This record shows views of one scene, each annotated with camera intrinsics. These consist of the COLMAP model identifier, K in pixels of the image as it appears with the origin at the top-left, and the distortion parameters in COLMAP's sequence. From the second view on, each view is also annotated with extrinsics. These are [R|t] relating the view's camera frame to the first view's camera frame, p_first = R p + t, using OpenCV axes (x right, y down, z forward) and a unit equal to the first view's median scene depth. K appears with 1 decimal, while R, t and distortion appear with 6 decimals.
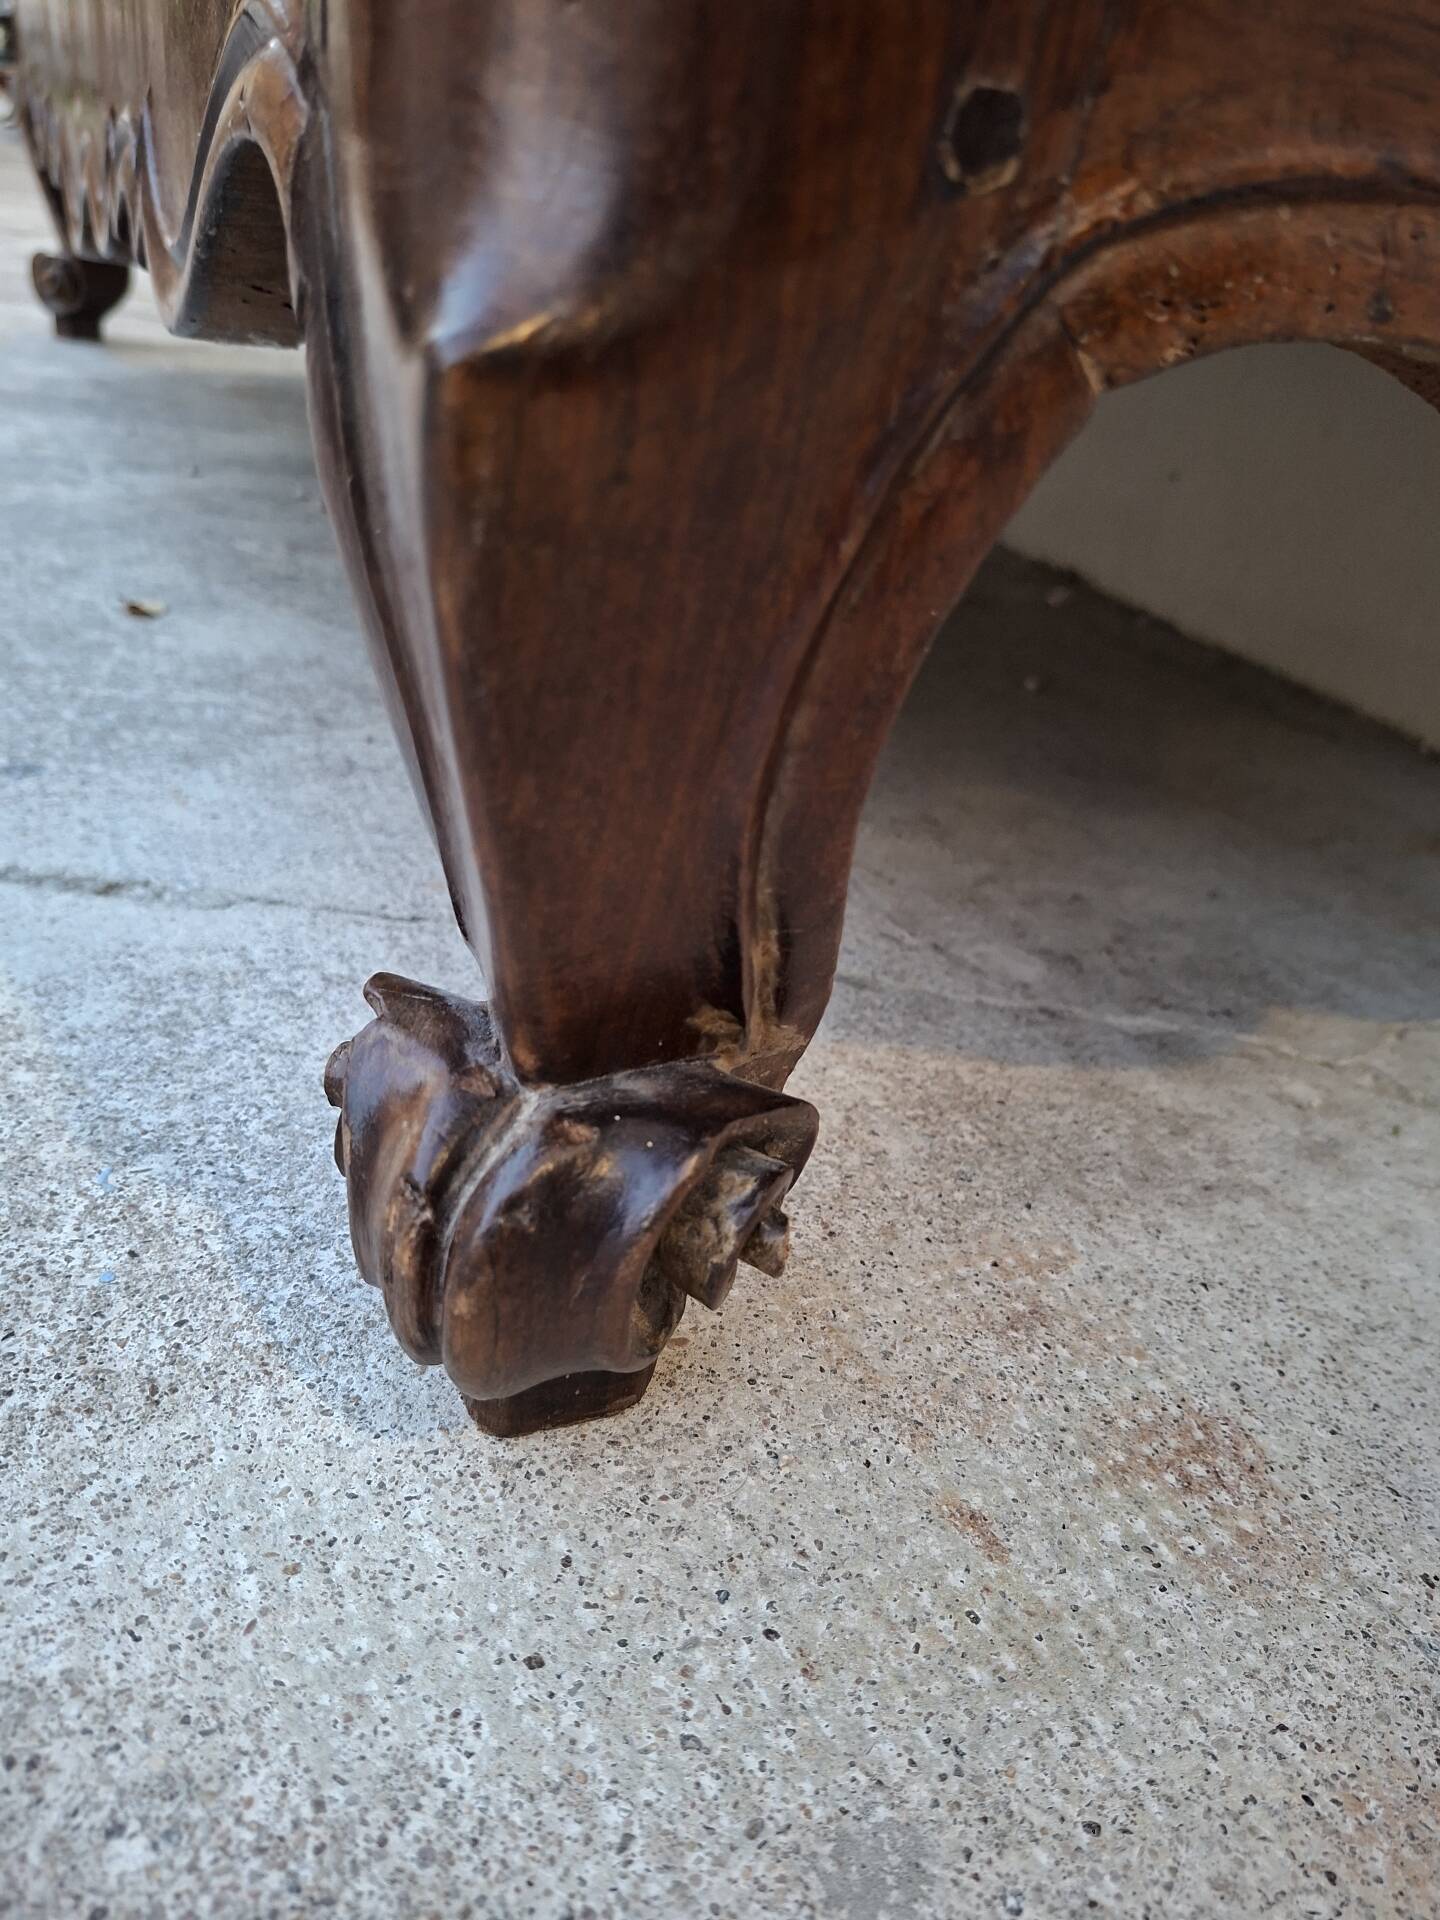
lens RADIAL K [[1378.9, 0, 720.0], [0, 1378.9, 960.0], [0, 0, 1]] dist [0.079746, -0.159156]
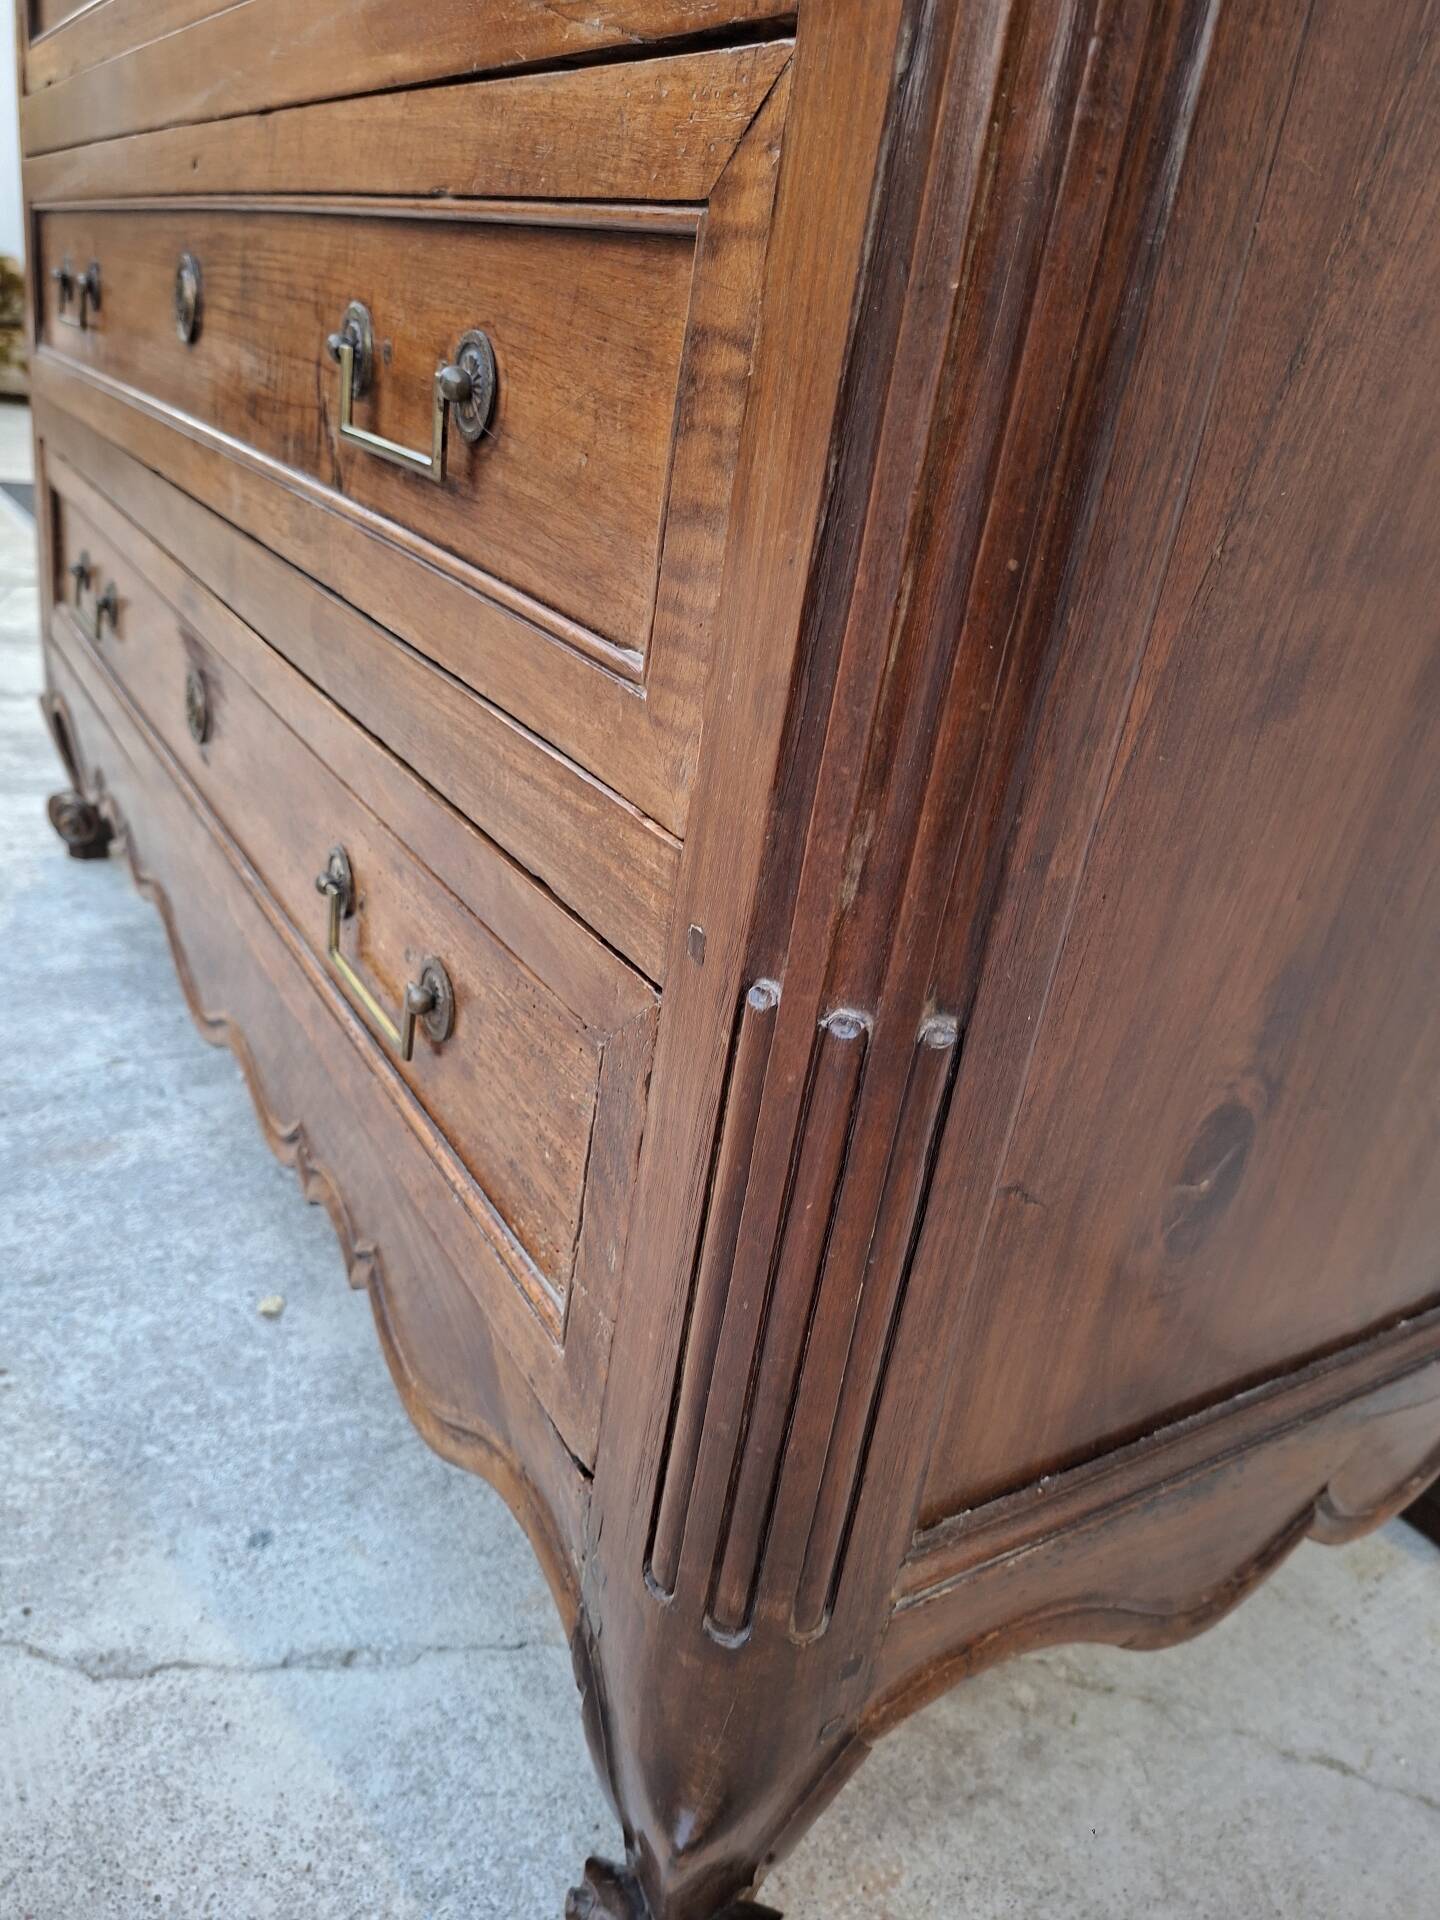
lens RADIAL K [[1375.6, 0, 732.2], [0, 1375.6, 942.3], [0, 0, 1]] dist [0.004925, -0.016094]
pose [[0.992454, -0.055443, 0.109365, -0.154330], [0.063419, 0.995469, -0.070845, -1.179023], [-0.104941, 0.077246, 0.991474, -1.229352]]
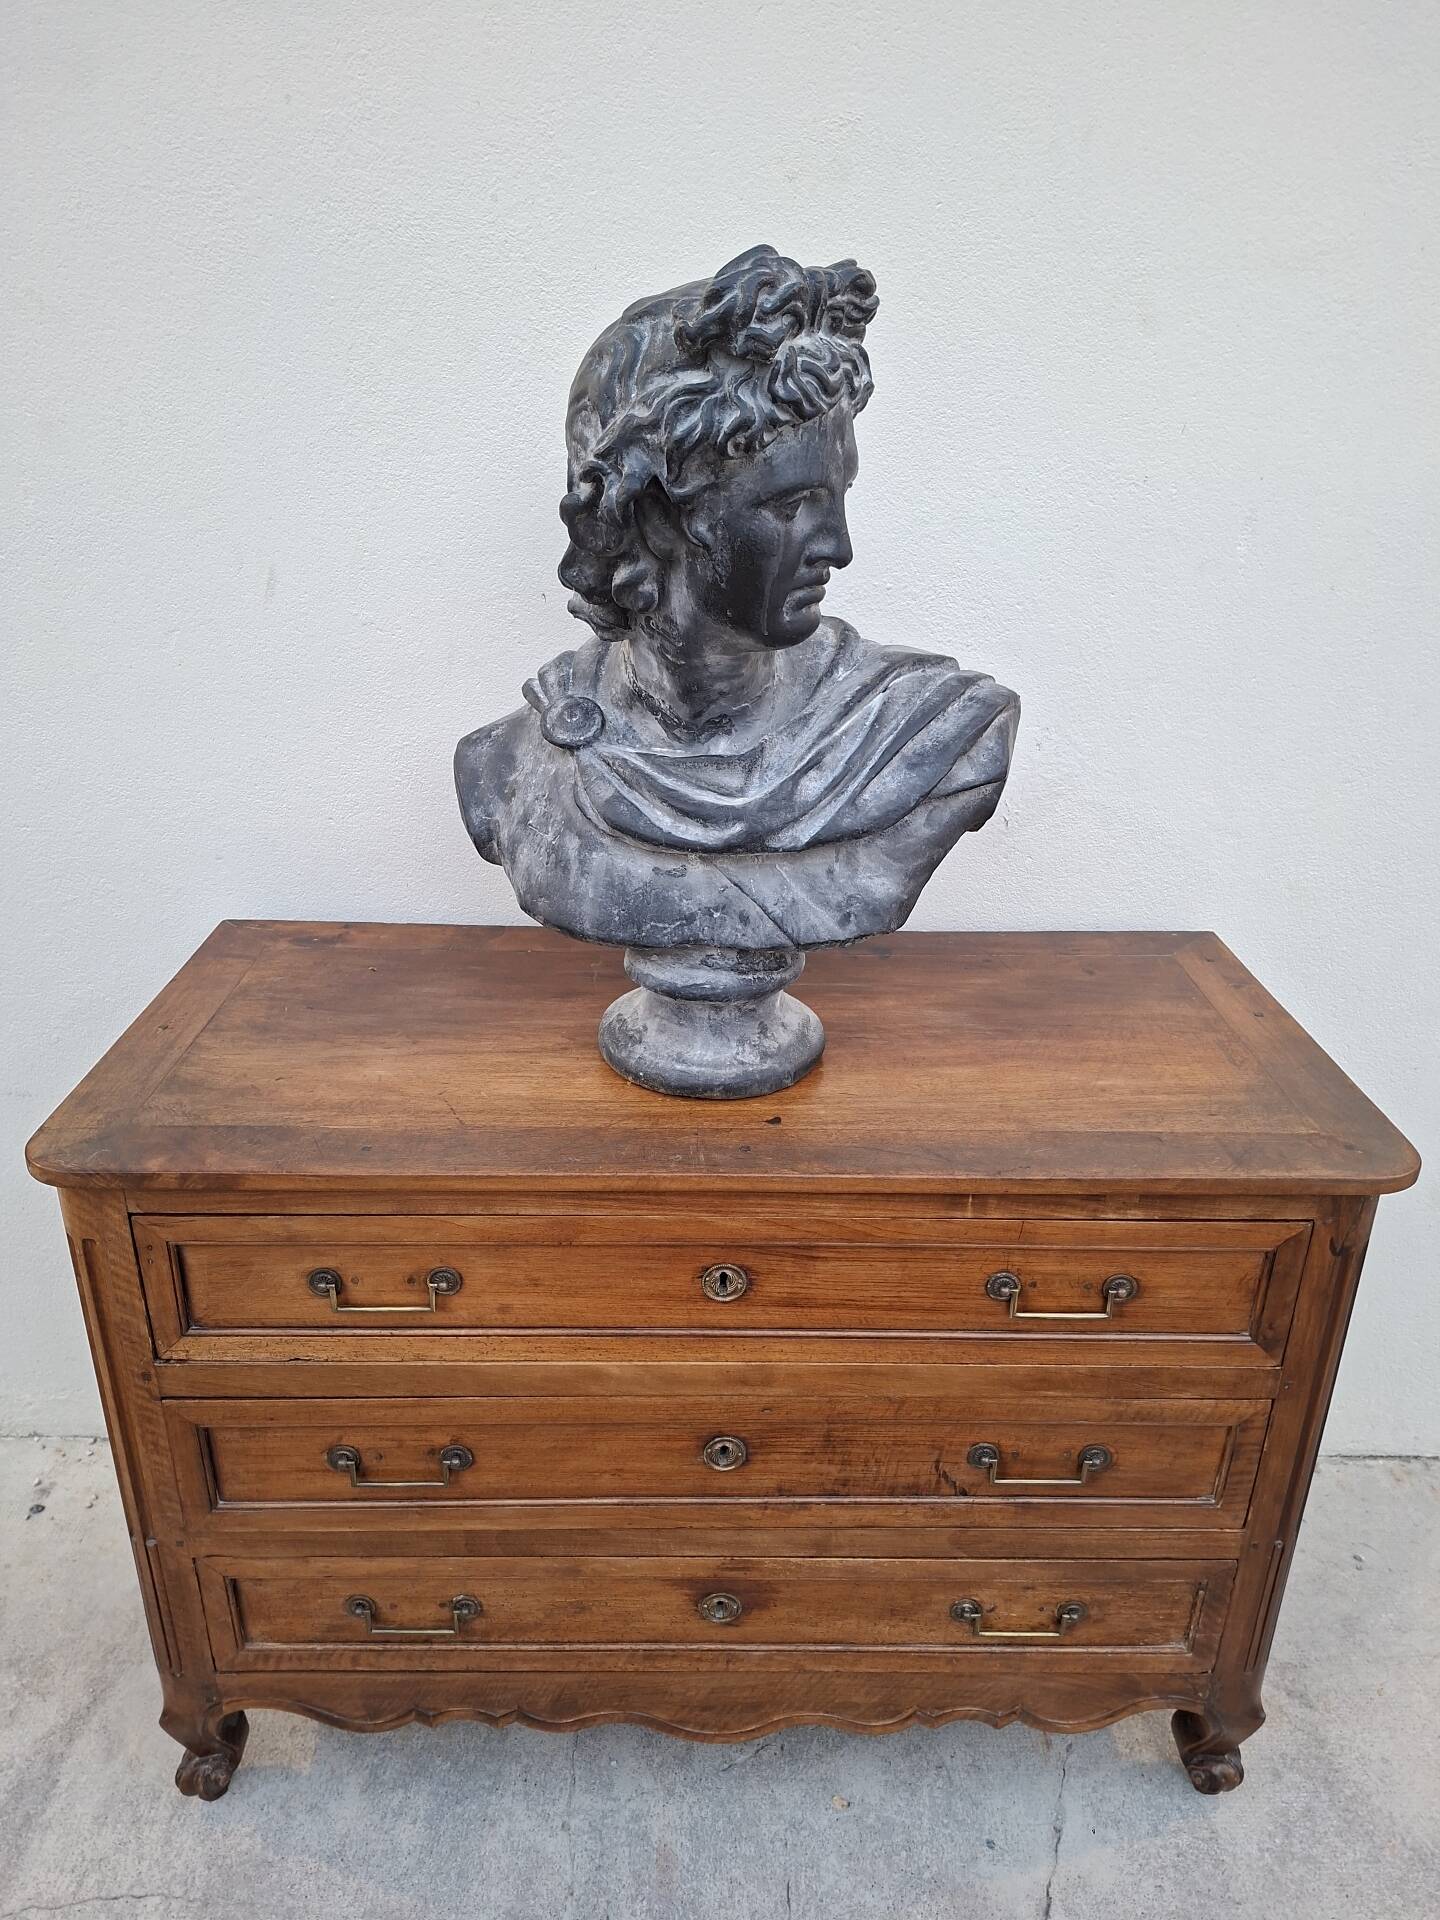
lens RADIAL K [[1331.1, 0, 729.4], [0, 1331.1, 957.7], [0, 0, 1]] dist [0.040603, -0.047708]
pose [[0.404107, -0.492571, 0.770760, -4.222048], [0.474299, 0.833336, 0.283888, -6.174162], [-0.782137, 0.250850, 0.570382, -2.026888]]
